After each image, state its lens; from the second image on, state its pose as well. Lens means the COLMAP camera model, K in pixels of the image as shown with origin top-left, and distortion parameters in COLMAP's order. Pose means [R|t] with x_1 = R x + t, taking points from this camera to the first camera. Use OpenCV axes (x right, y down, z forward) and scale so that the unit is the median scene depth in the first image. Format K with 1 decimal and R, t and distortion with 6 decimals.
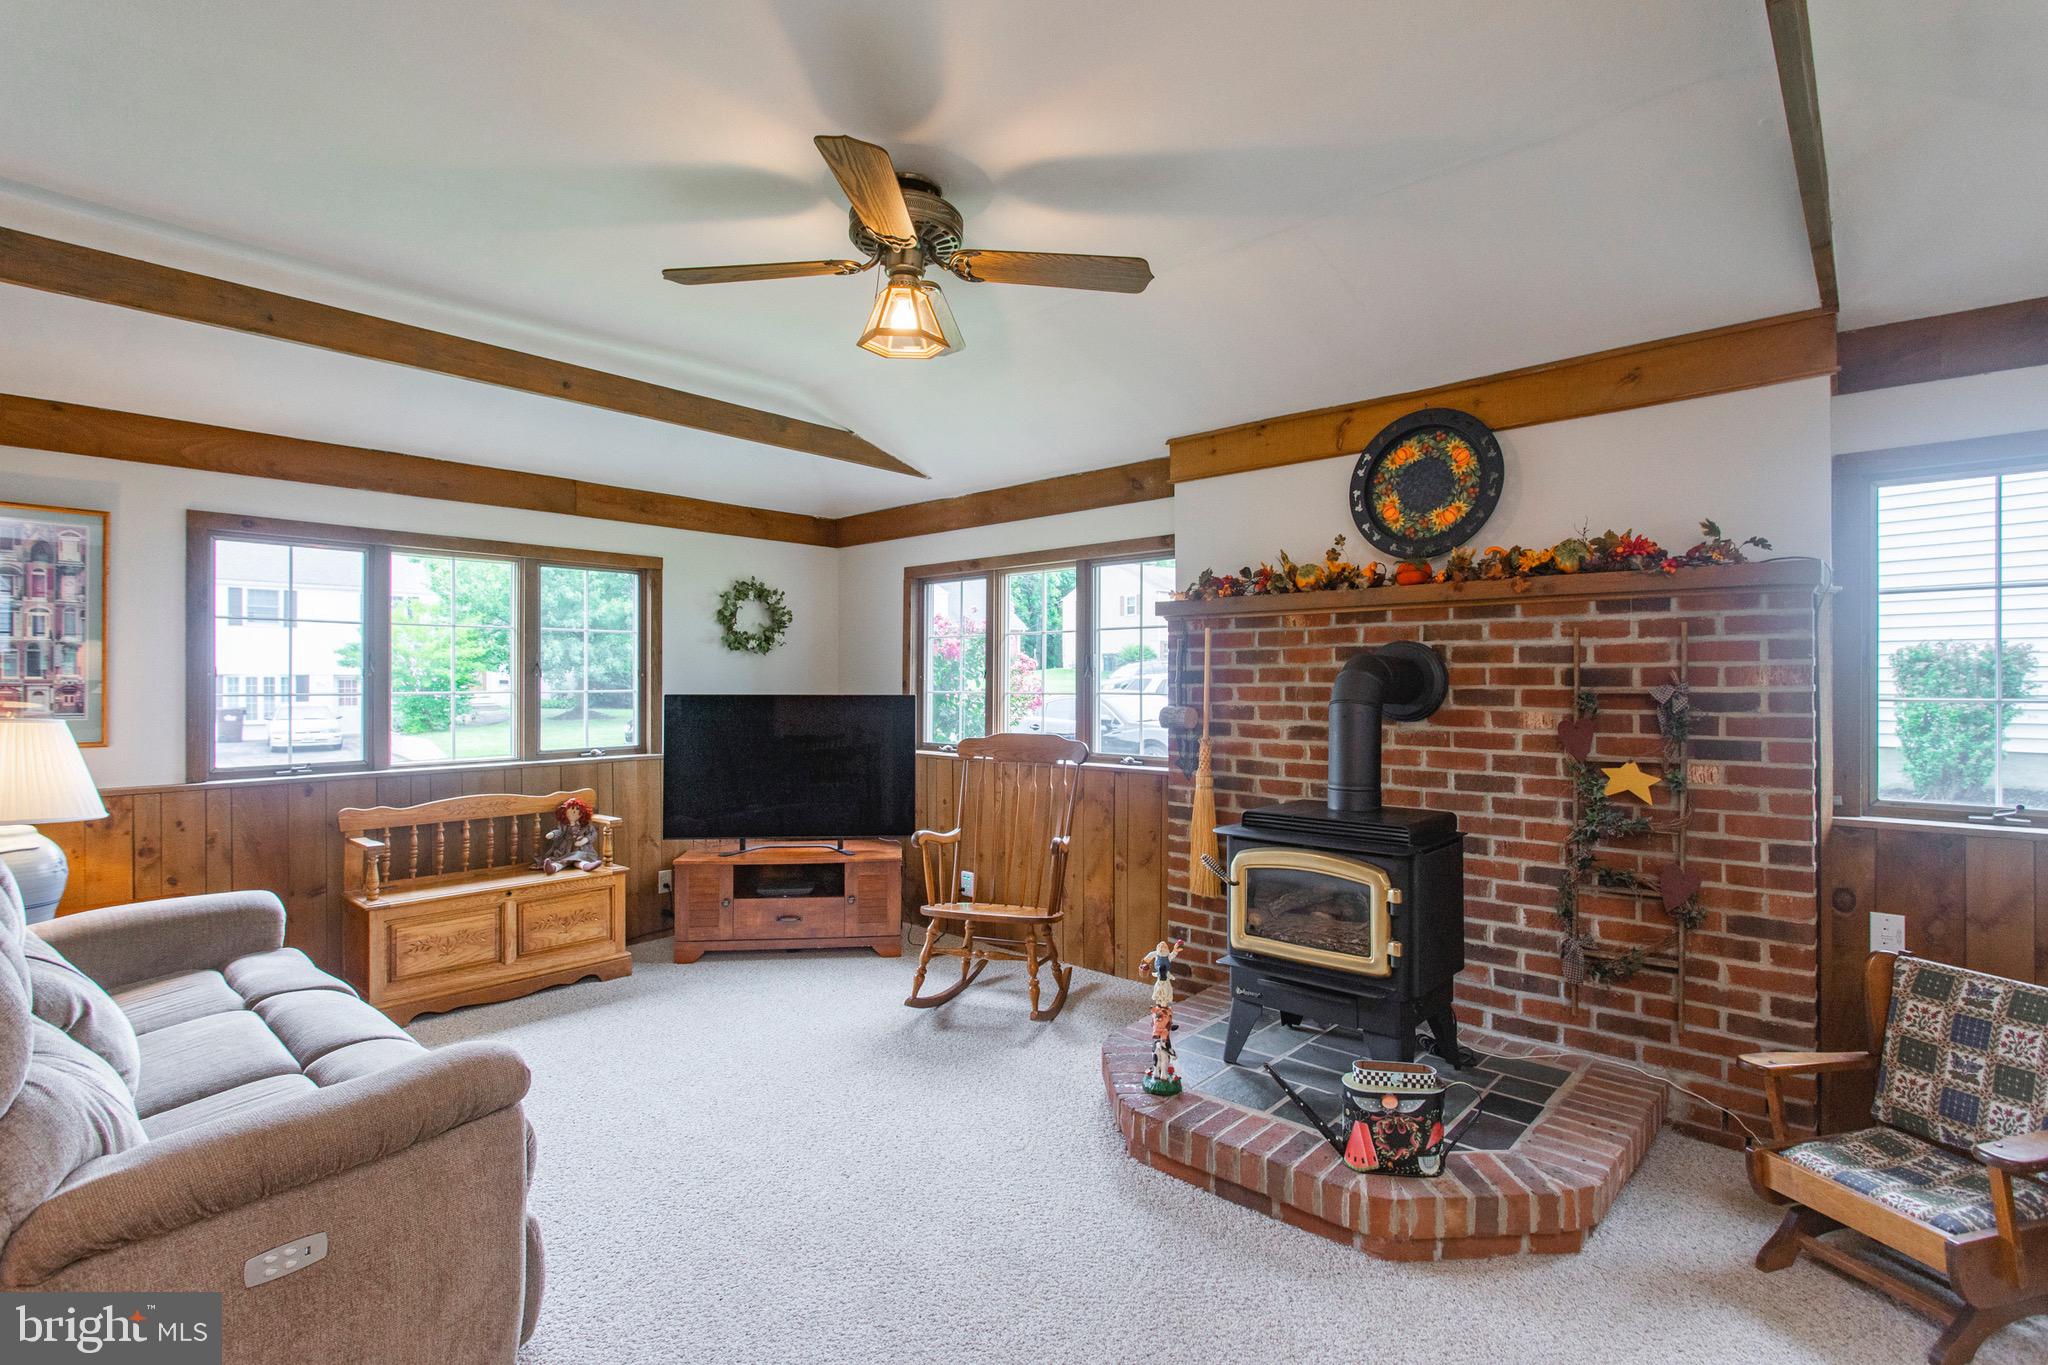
lens RADIAL K [[964.5, 0, 1029.0], [0, 964.5, 680.1], [0, 0, 1]] dist [-0.007937, 0.005668]
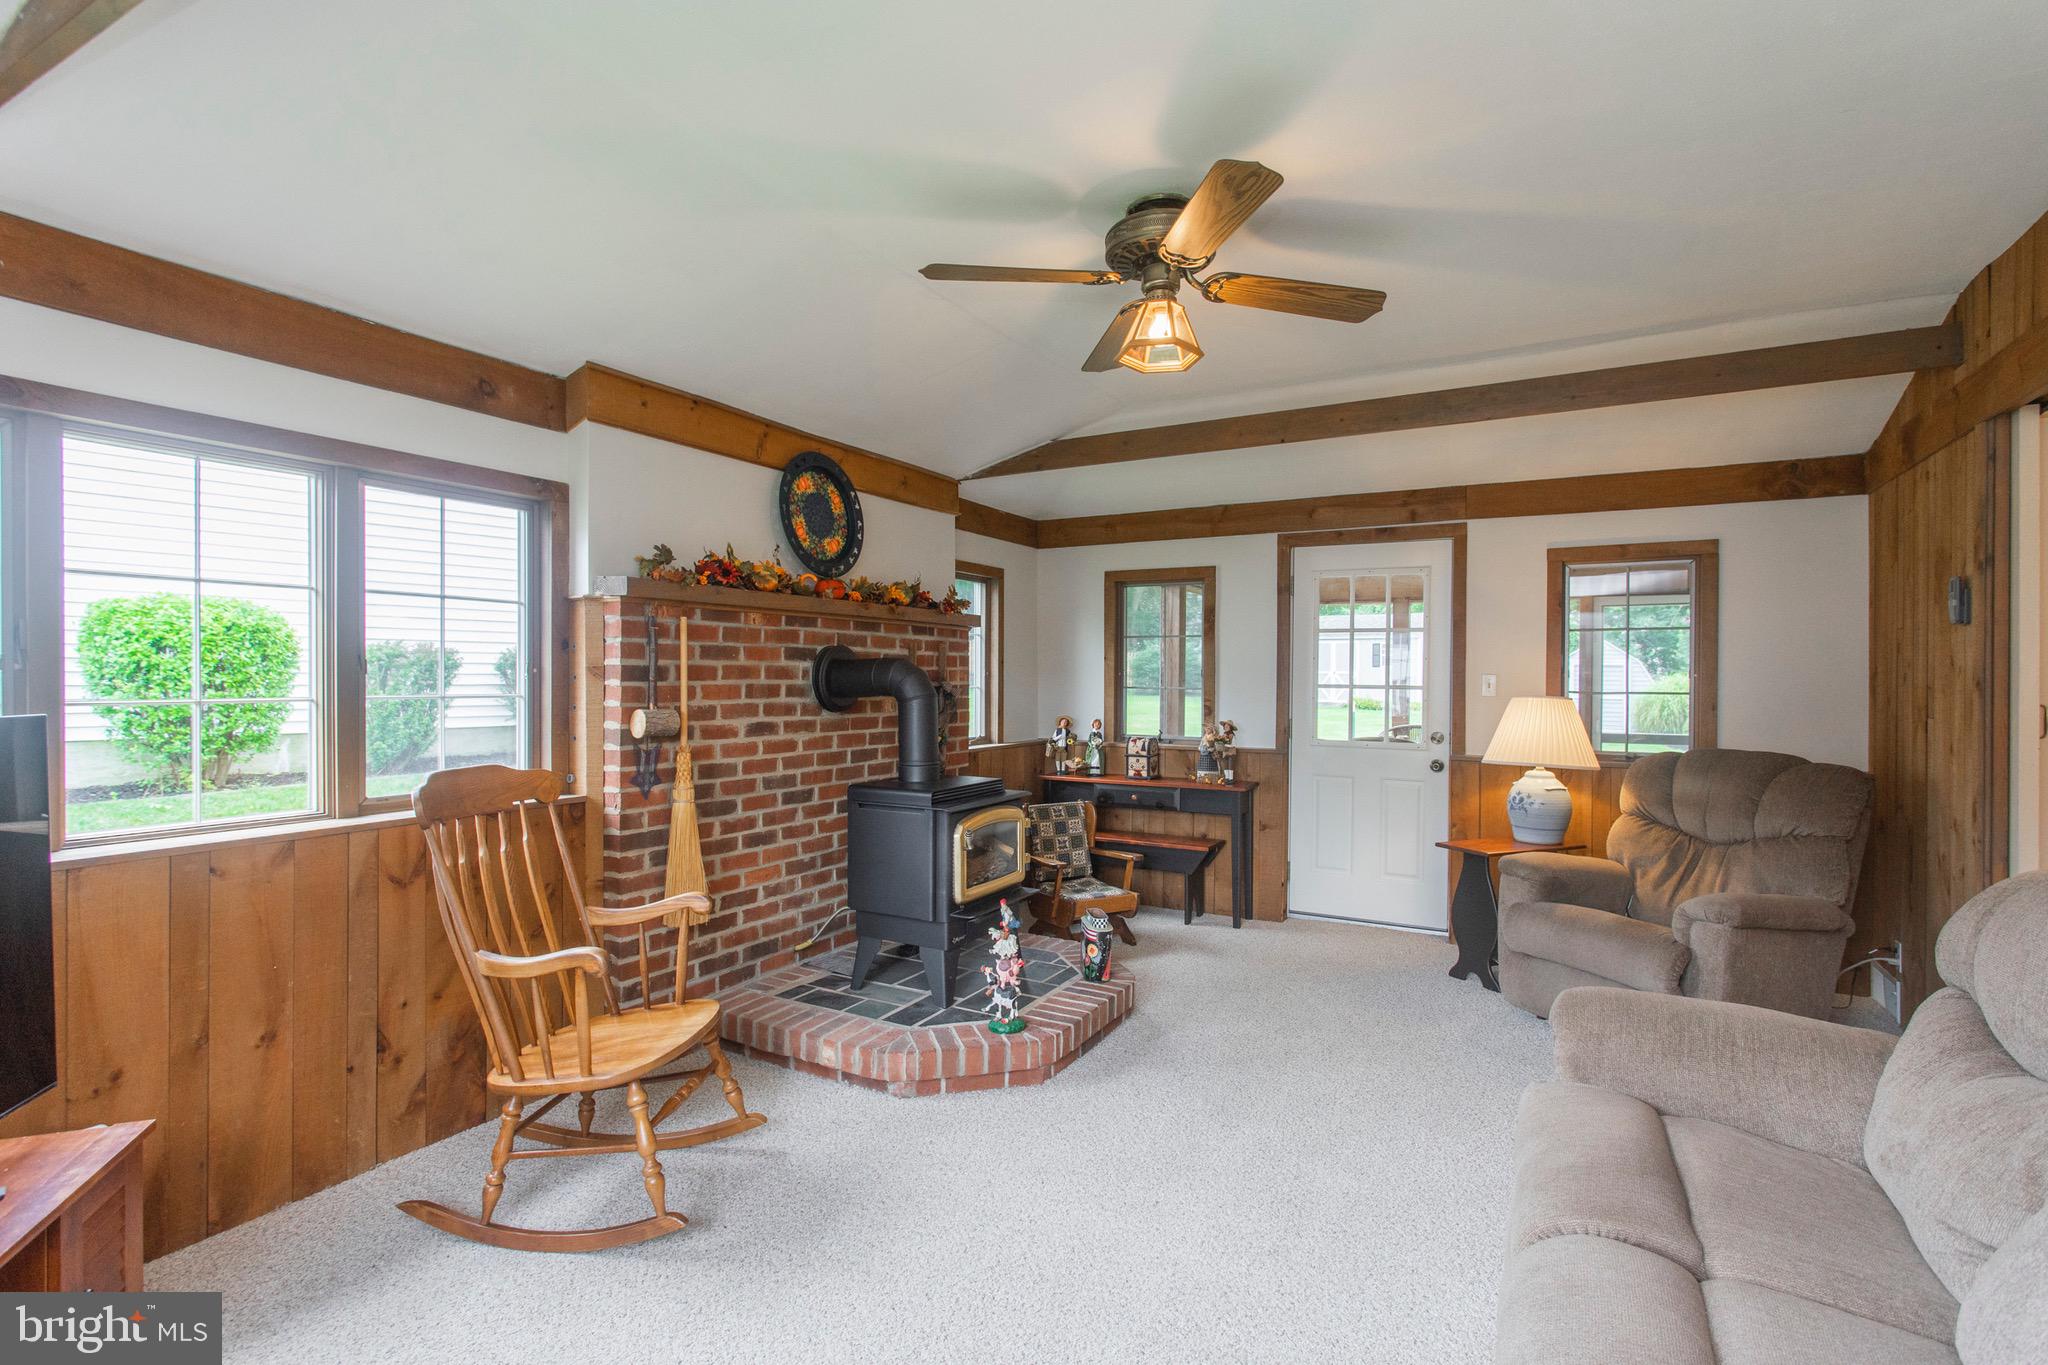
lens RADIAL K [[983.8, 0, 1052.0], [0, 983.8, 666.2], [0, 0, 1]] dist [-0.017112, 0.015175]
pose [[-0.248411, 0.005478, 0.968639, -0.792691], [-0.011628, 0.999895, -0.008637, -0.006419], [-0.968585, -0.013409, -0.248321, 0.950460]]
